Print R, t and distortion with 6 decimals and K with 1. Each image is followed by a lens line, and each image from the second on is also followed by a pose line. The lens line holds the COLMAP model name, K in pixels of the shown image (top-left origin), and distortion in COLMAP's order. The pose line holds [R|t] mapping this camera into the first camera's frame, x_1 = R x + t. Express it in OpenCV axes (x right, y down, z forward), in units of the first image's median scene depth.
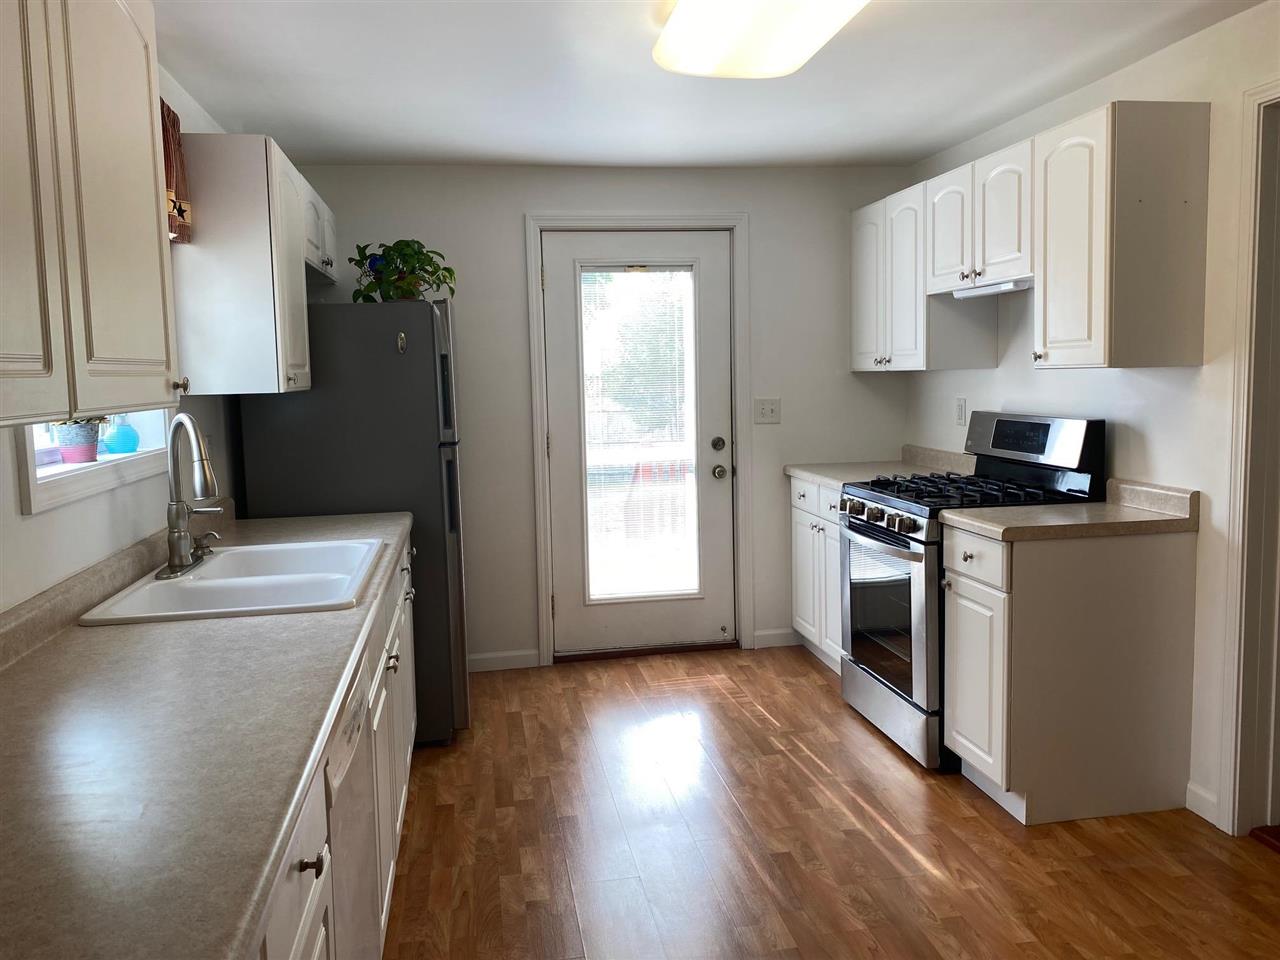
lens RADIAL K [[955.2, 0, 637.9], [0, 955.2, 470.3], [0, 0, 1]] dist [0.070068, 0.000550]
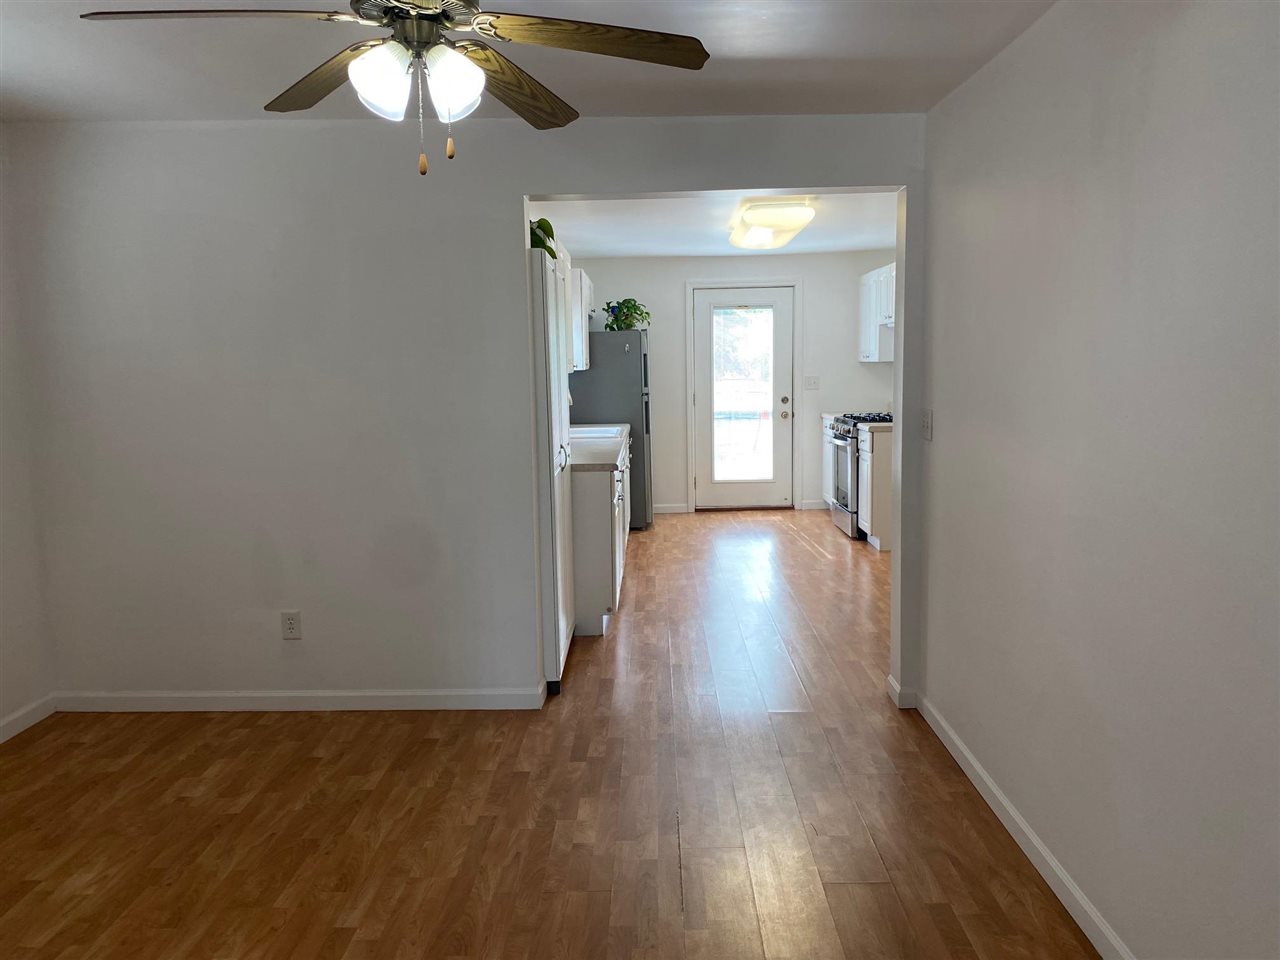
lens RADIAL K [[955.2, 0, 645.3], [0, 955.2, 485.6], [0, 0, 1]] dist [0.070068, 0.000550]
pose [[0.983493, 0.027329, -0.178868, 0.165954], [-0.022274, 0.999295, 0.030207, 0.095832], [0.179568, -0.025724, 0.983409, -0.970233]]
